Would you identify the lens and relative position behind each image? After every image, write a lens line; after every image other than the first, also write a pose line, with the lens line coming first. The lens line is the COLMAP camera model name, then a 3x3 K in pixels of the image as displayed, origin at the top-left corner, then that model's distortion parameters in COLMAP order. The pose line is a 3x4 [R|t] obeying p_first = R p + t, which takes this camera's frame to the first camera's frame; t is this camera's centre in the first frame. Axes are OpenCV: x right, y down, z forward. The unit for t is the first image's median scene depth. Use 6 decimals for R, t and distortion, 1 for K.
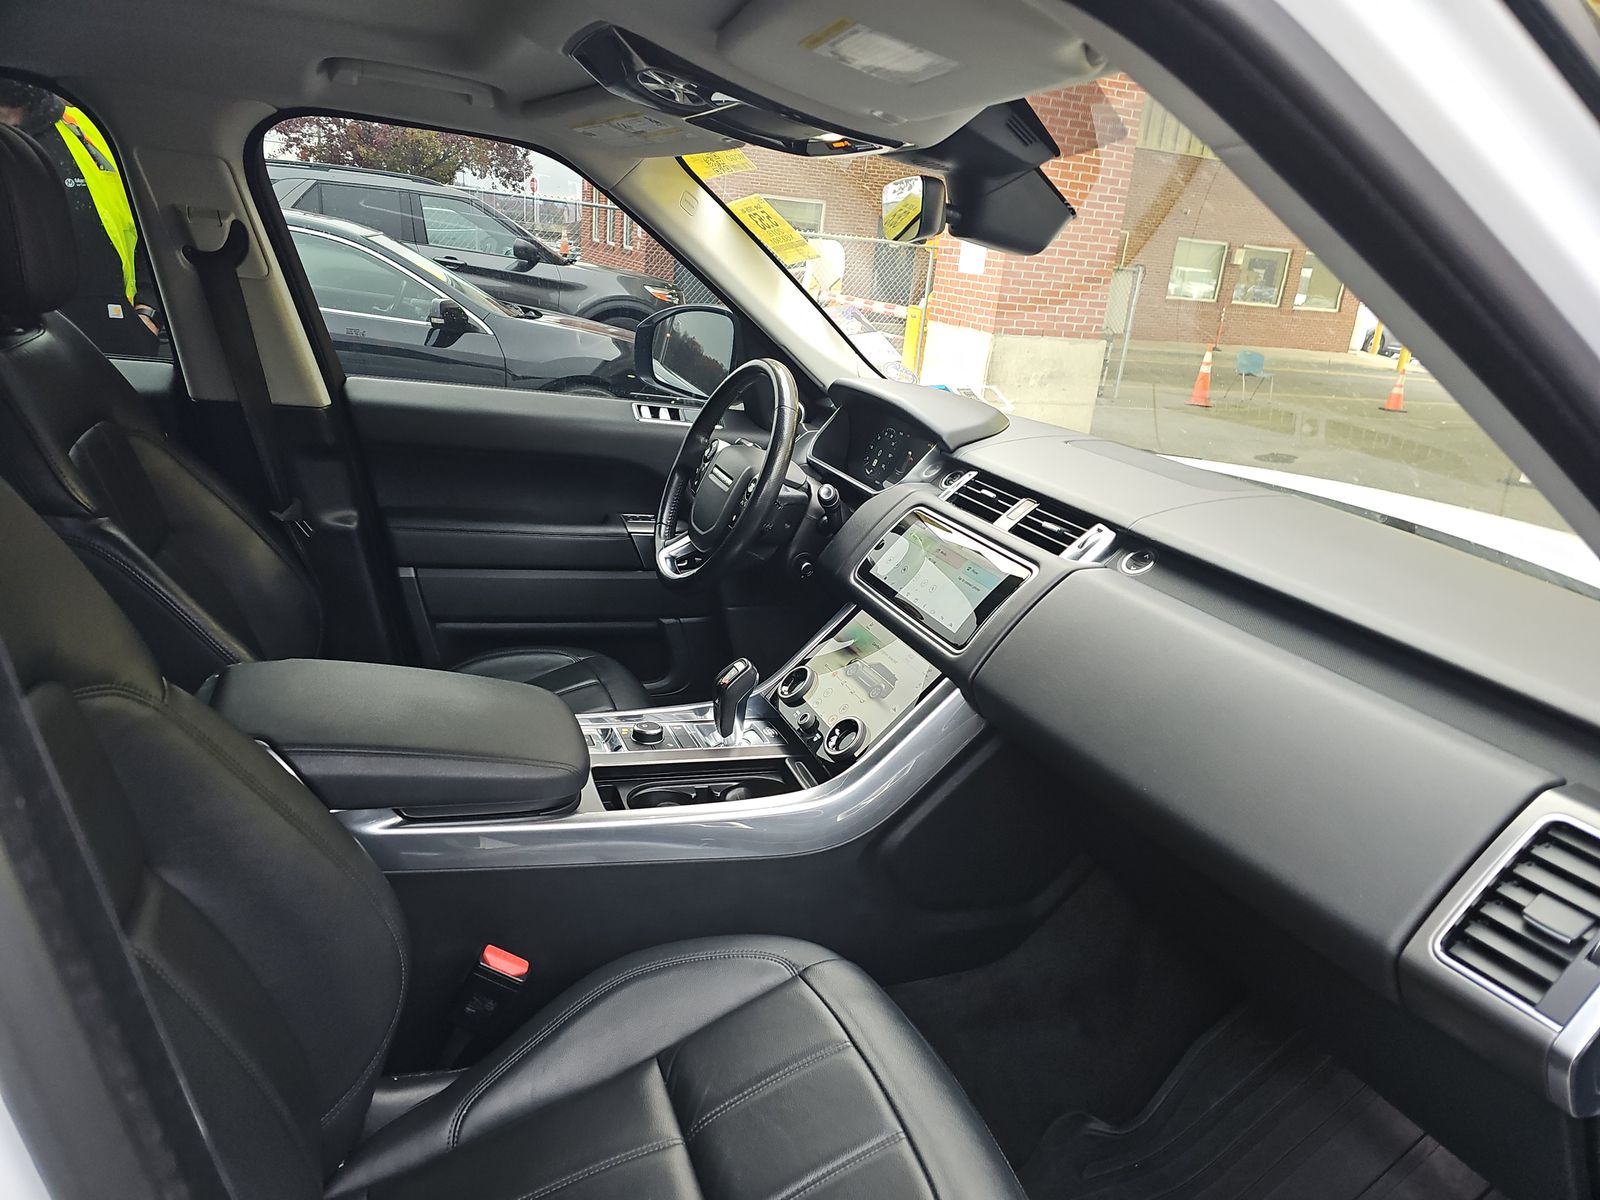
lens RADIAL K [[1090.8, 0, 800.0], [0, 1090.8, 600.0], [0, 0, 1]] dist [0.077390, -0.098951]
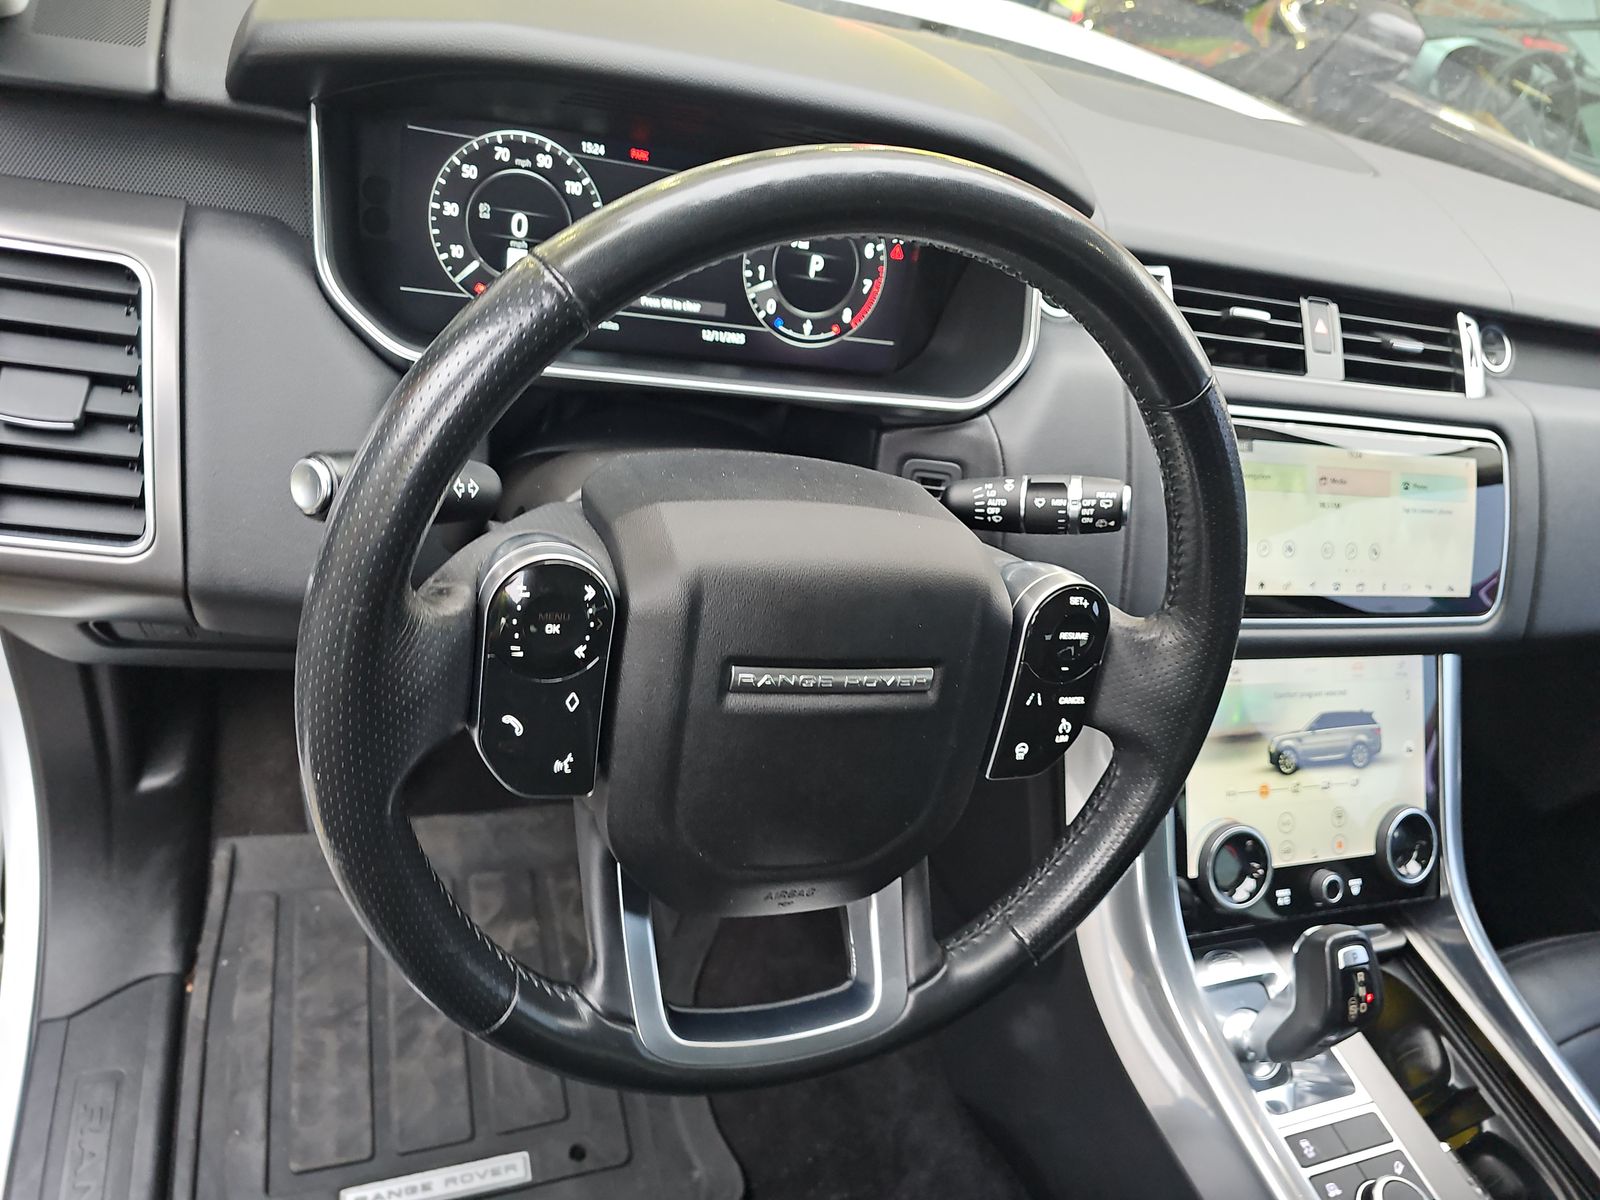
lens RADIAL K [[1082.9, 0, 798.6], [0, 1082.9, 612.9], [0, 0, 1]] dist [-0.005997, 0.004196]
pose [[0.111237, -0.709514, 0.695856, -0.303226], [0.047615, 0.703202, 0.709394, -0.380948], [-0.992653, -0.045777, 0.112006, 1.214750]]
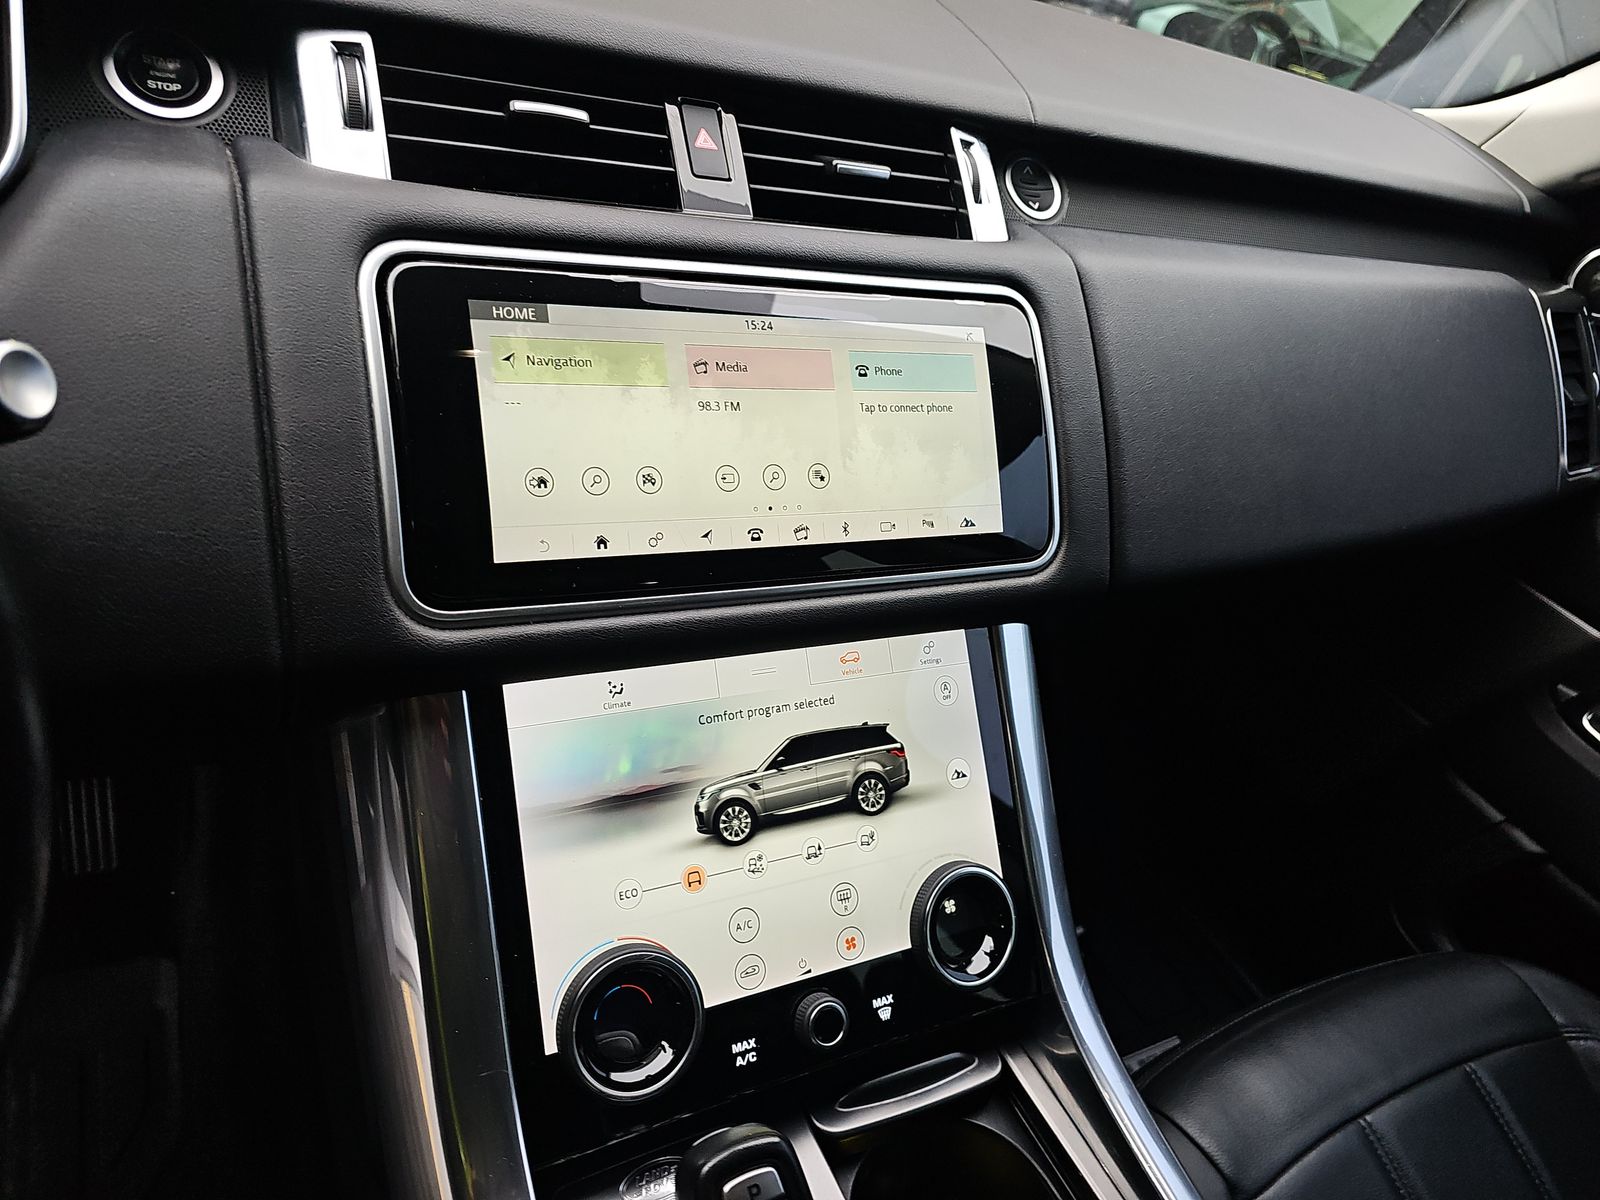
lens RADIAL K [[1090.8, 0, 800.0], [0, 1090.8, 600.0], [0, 0, 1]] dist [0.077390, -0.098951]
pose [[-0.050375, -0.666246, 0.744028, -0.159626], [0.062118, 0.741442, 0.668136, -0.210361], [-0.996797, 0.079875, 0.004036, 1.001566]]
